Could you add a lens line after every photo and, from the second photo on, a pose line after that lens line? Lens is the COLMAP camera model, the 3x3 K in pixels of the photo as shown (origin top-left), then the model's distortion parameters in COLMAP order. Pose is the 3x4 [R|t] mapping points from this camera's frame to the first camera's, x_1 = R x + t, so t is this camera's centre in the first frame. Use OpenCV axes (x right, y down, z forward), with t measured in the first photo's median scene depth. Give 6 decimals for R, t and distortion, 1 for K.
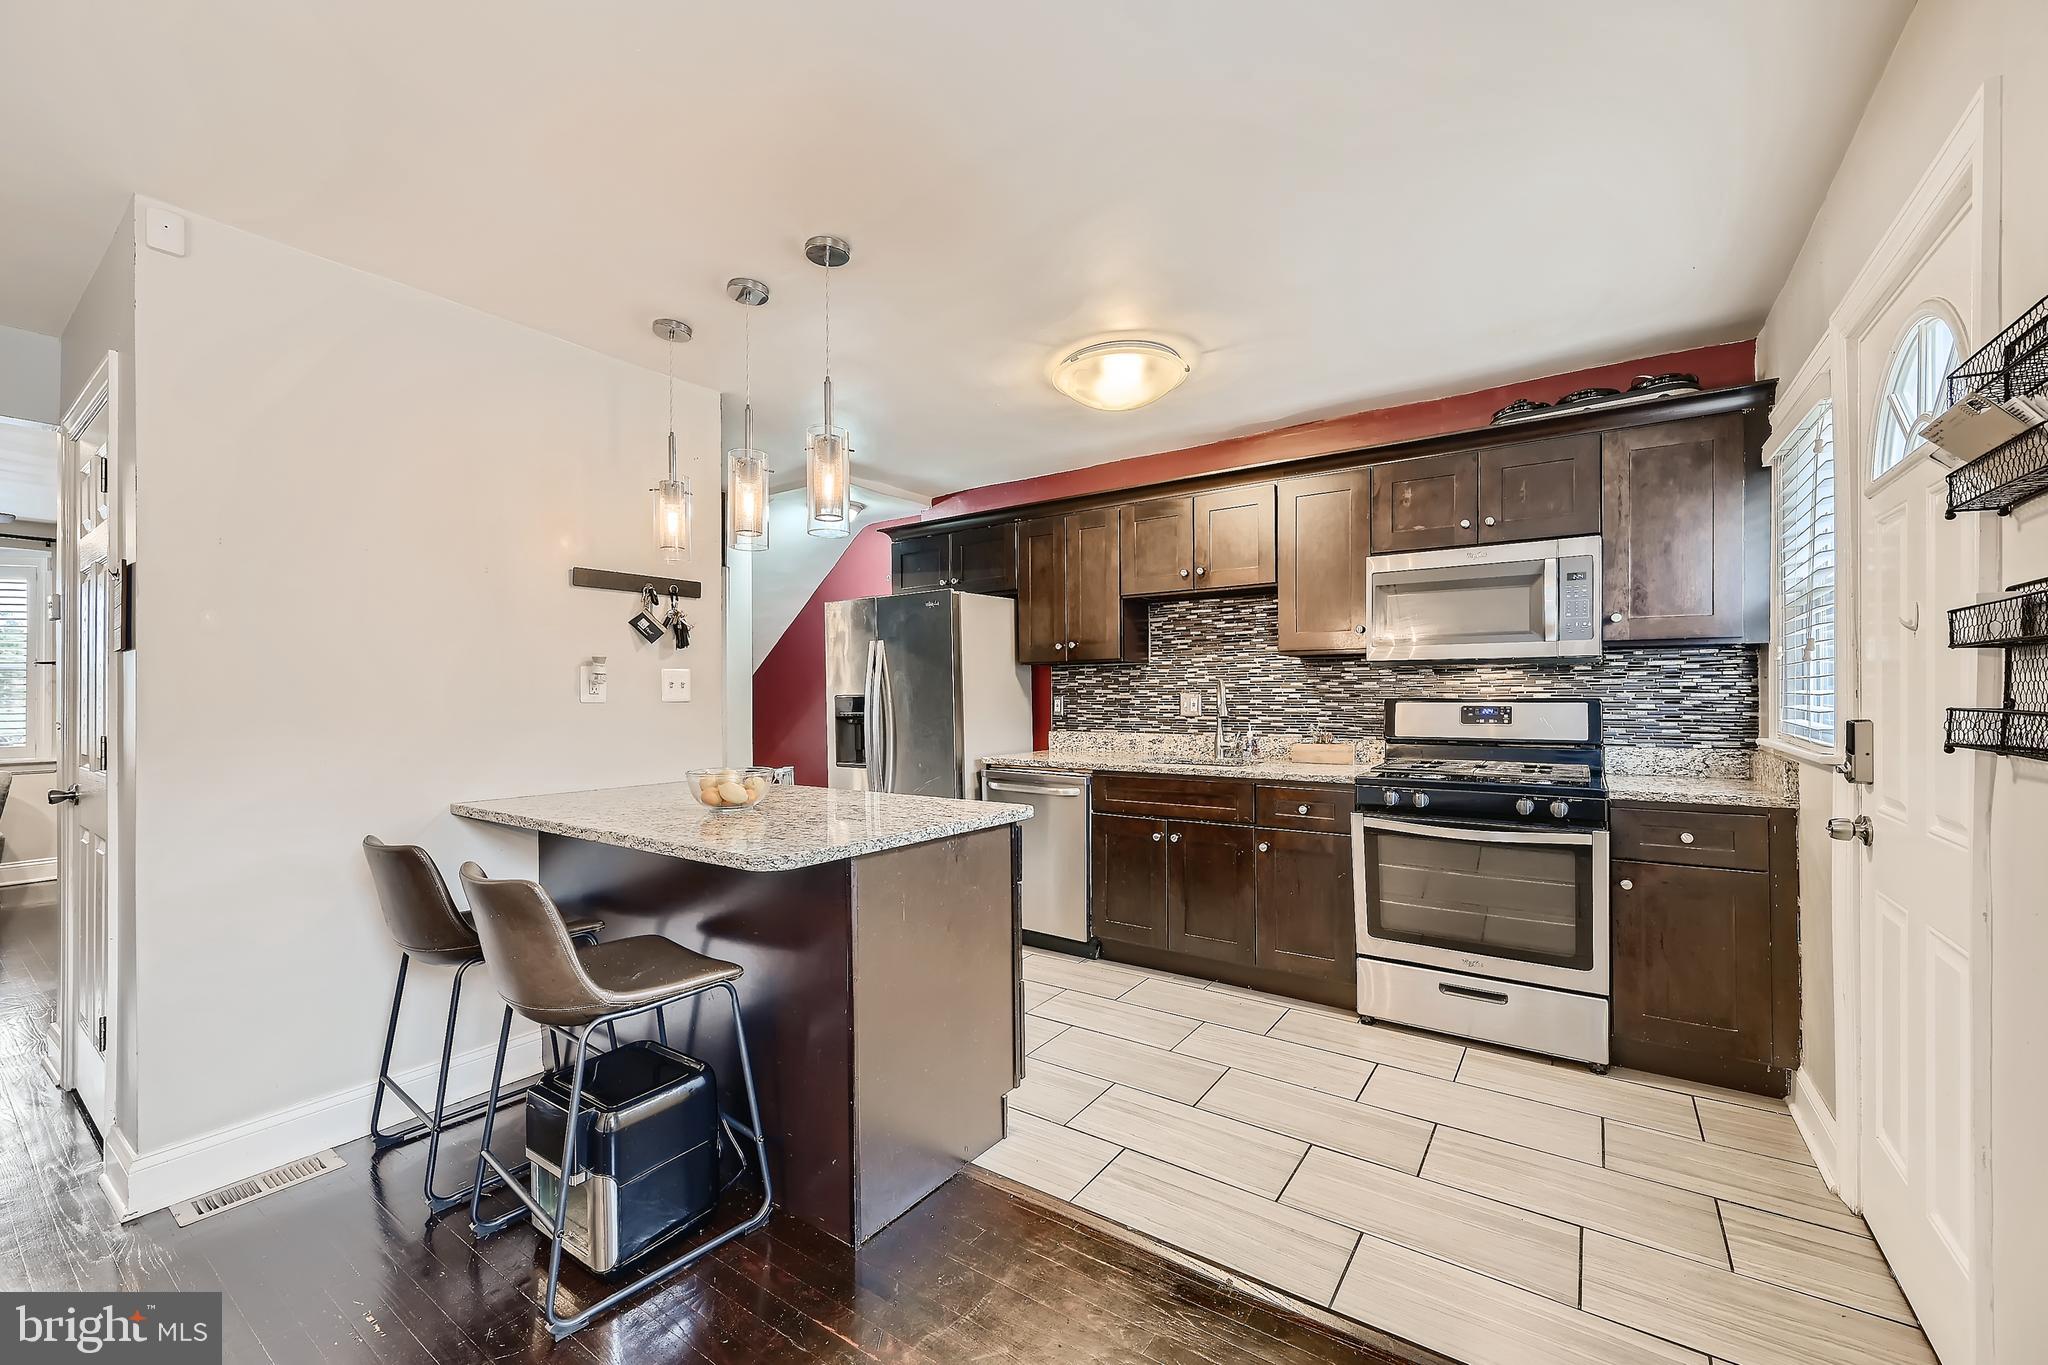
lens RADIAL K [[814.9, 0, 1017.8], [0, 814.9, 693.1], [0, 0, 1]] dist [0.003682, -0.001777]
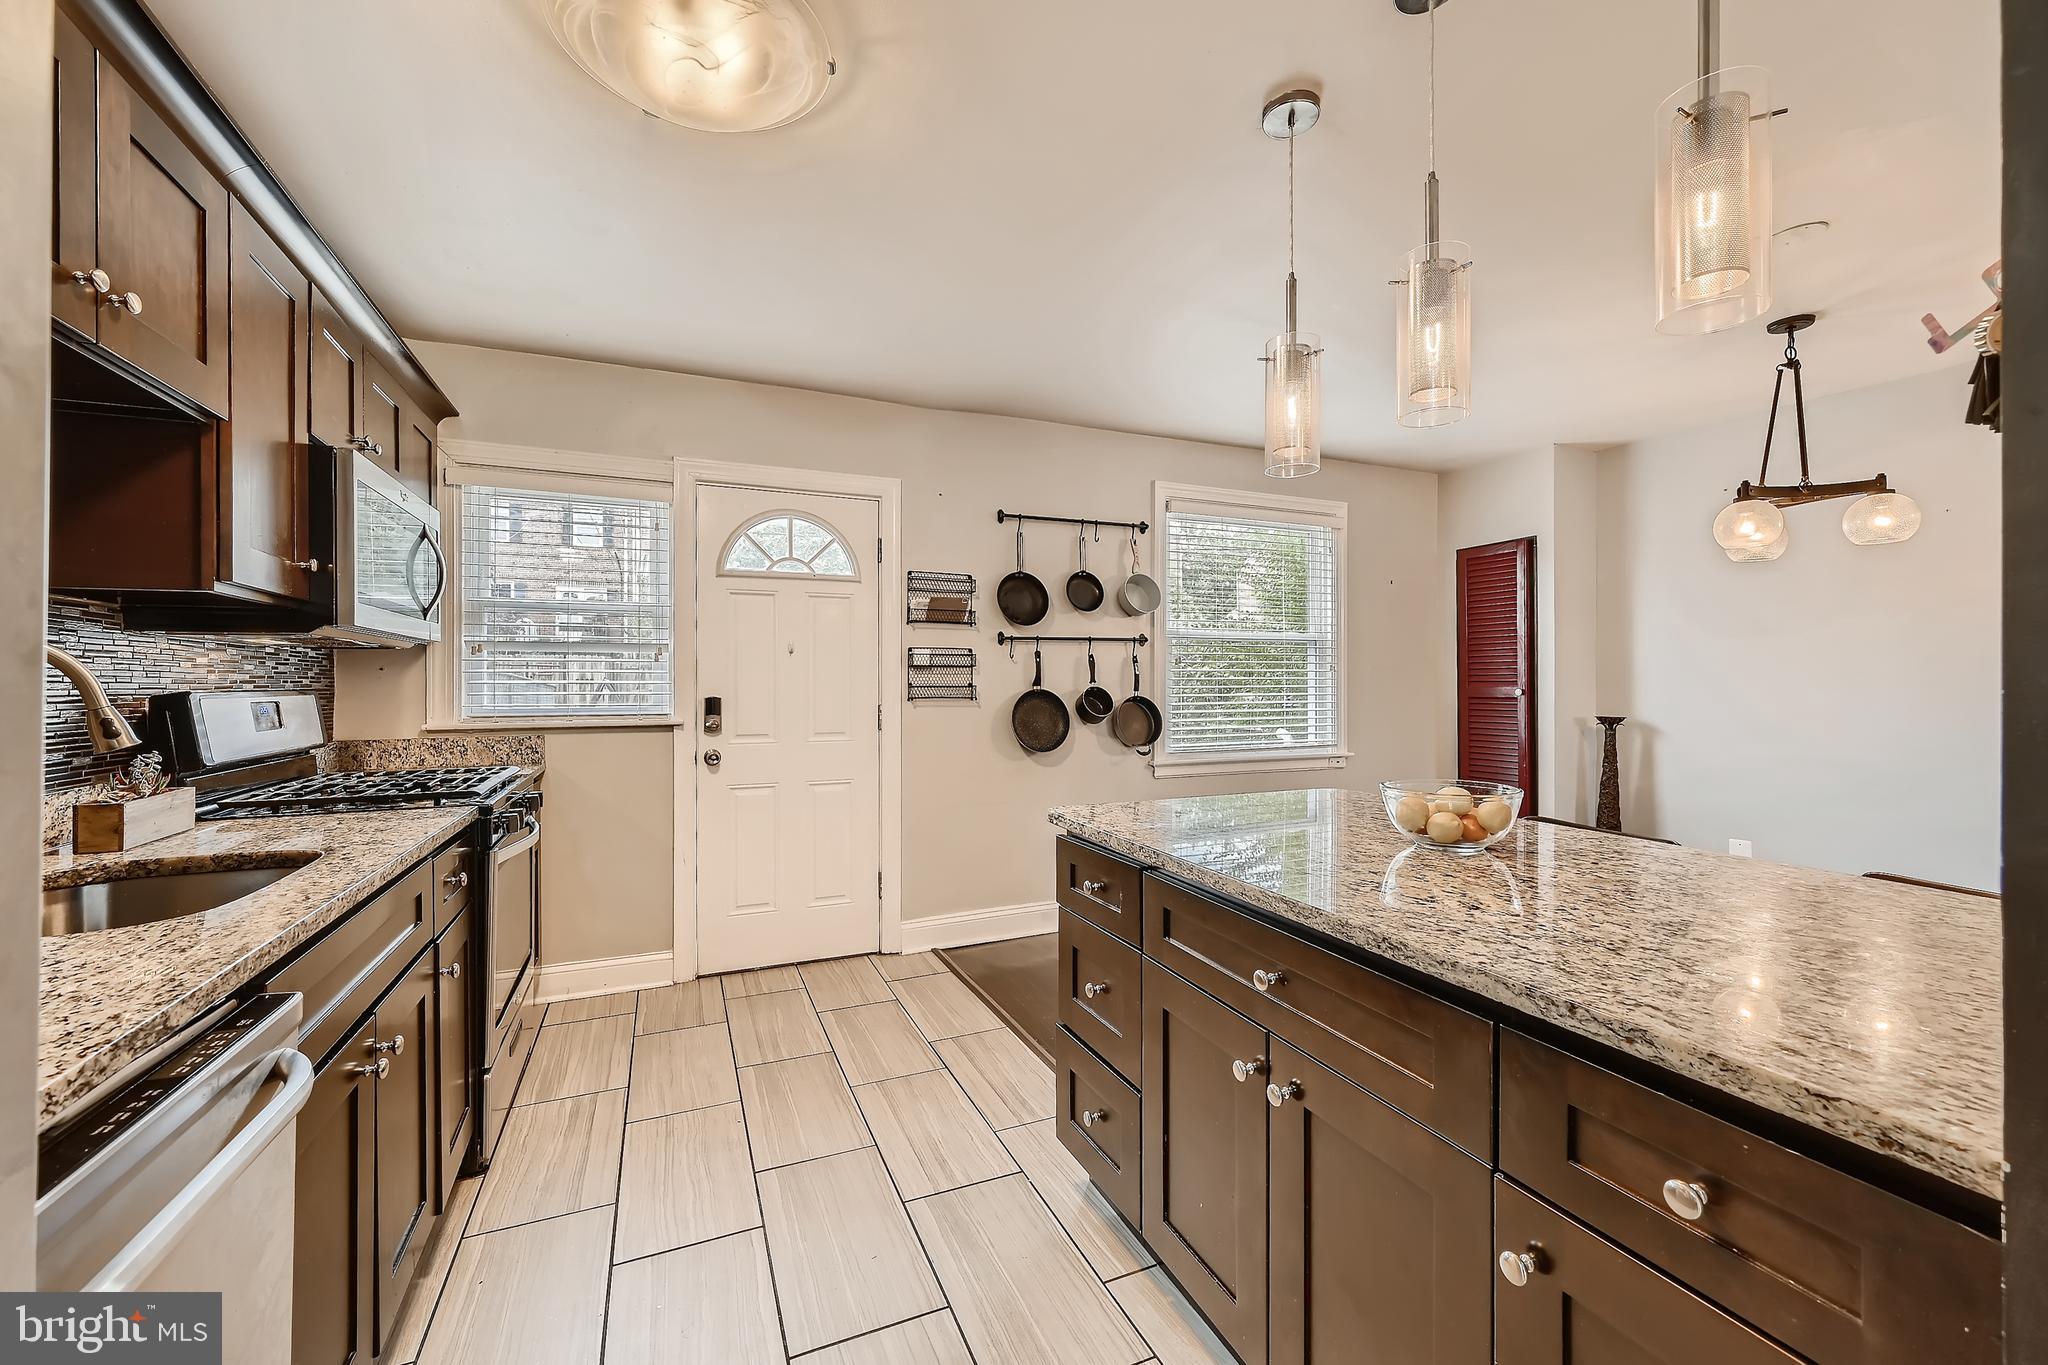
lens RADIAL K [[814.9, 0, 1020.0], [0, 814.9, 678.6], [0, 0, 1]] dist [0.003682, -0.001777]
pose [[-0.852279, 0.012594, 0.522936, -0.284597], [0.009292, 0.999917, -0.008936, 0.008275], [-0.523005, -0.002757, -0.852325, 1.240548]]
